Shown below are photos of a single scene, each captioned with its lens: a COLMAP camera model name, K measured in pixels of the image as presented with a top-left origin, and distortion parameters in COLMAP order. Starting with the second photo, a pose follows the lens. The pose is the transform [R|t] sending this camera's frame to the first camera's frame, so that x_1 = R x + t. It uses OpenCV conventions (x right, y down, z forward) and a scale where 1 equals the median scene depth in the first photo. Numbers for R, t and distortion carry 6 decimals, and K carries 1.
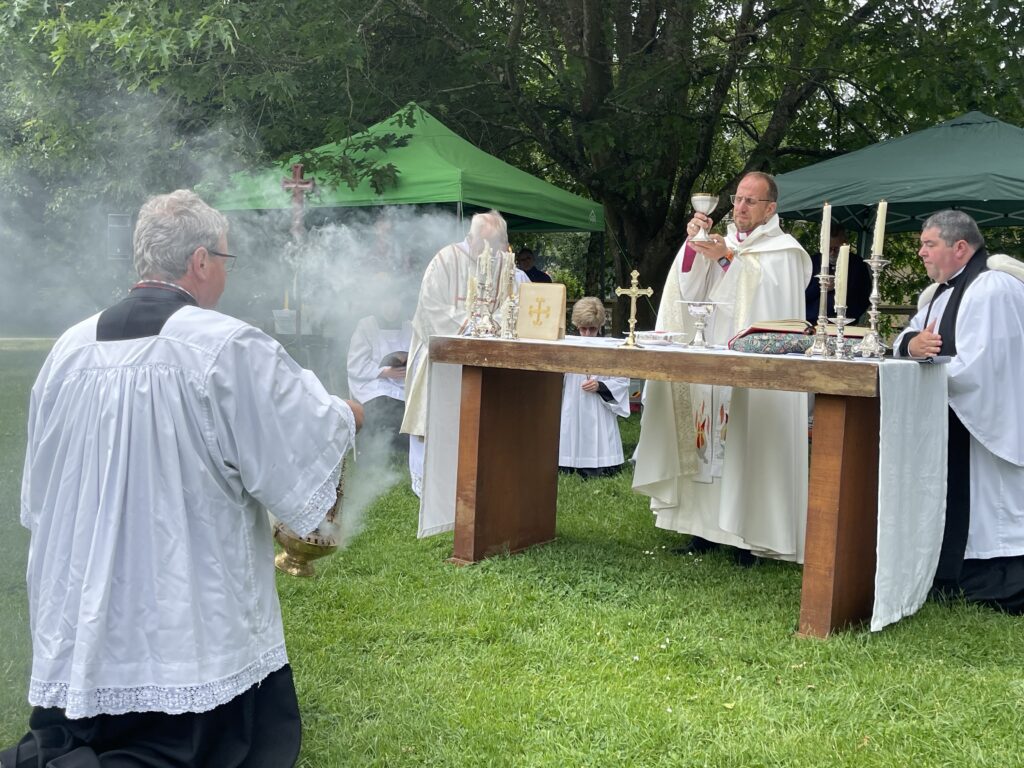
lens RADIAL K [[1091.8, 0, 508.3], [0, 1091.8, 375.4], [0, 0, 1]] dist [0.022374, 0.000000]
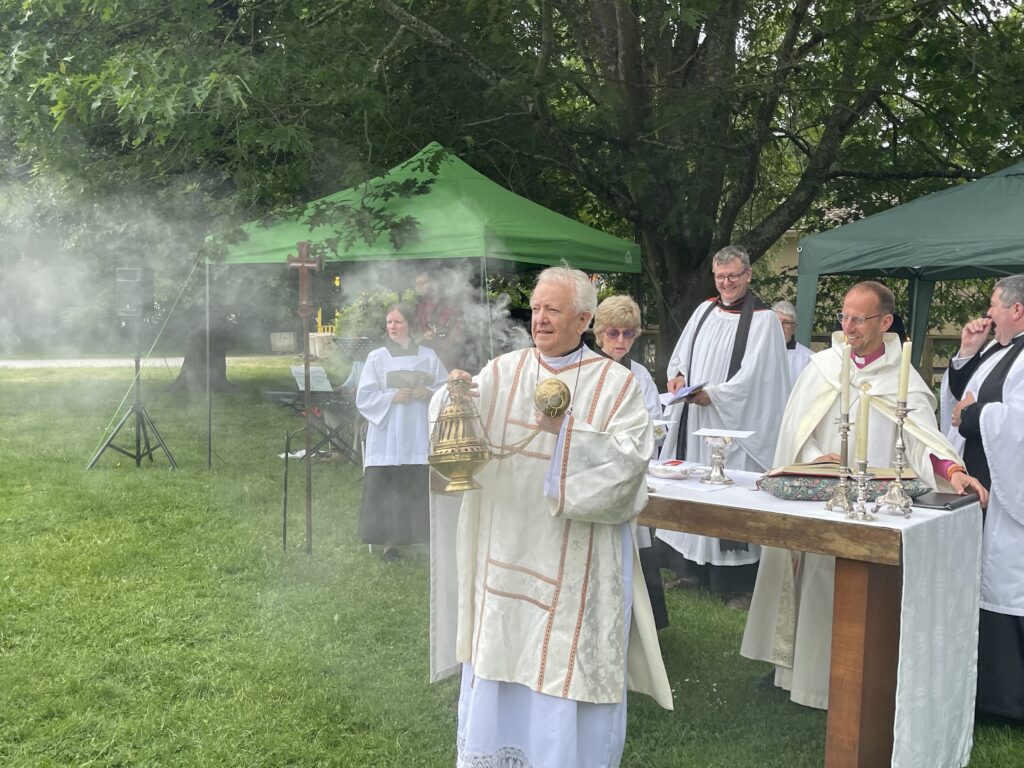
lens RADIAL K [[1152.9, 0, 526.1], [0, 1152.9, 388.1], [0, 0, 1]] dist [0.029755, 0.000000]
pose [[0.999570, -0.014254, -0.025638, 0.017818], [0.014398, 0.999882, 0.005435, -0.053771], [0.025558, -0.005802, 0.999657, 0.004010]]
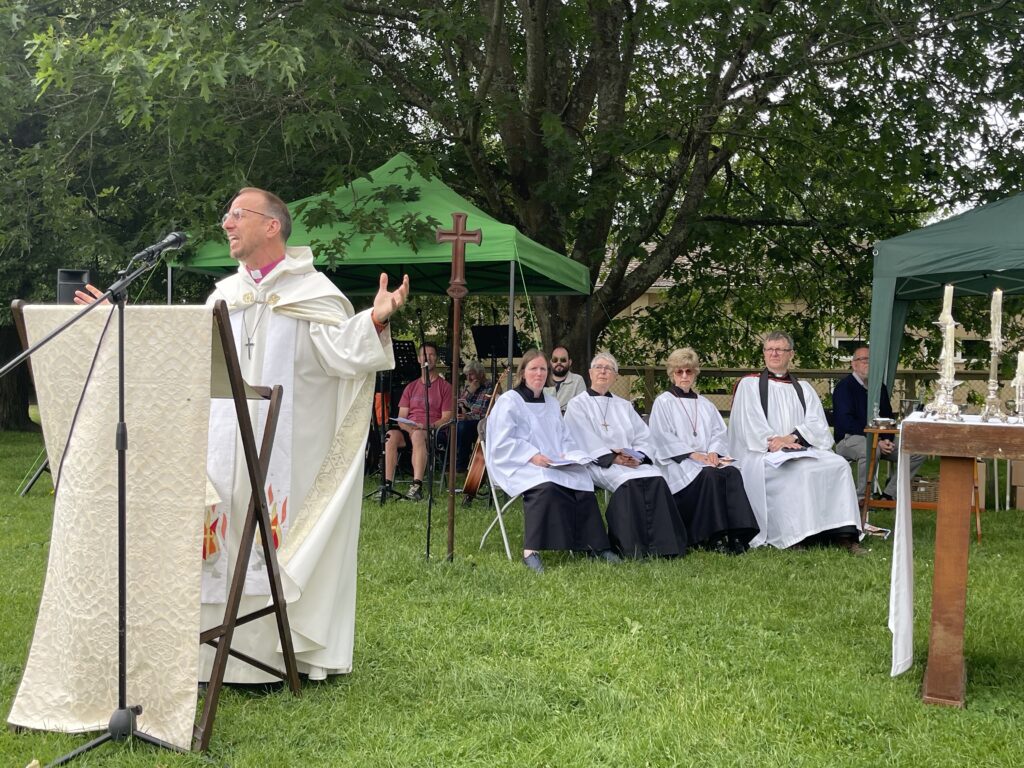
lens RADIAL K [[1073.1, 0, 514.3], [0, 1073.1, 390.6], [0, 0, 1]] dist [0.027050, 0.000000]
pose [[0.973146, -0.010749, 0.229939, -0.267440], [0.020476, 0.998992, -0.039957, -0.016668], [-0.229278, 0.043592, 0.972384, 0.145000]]
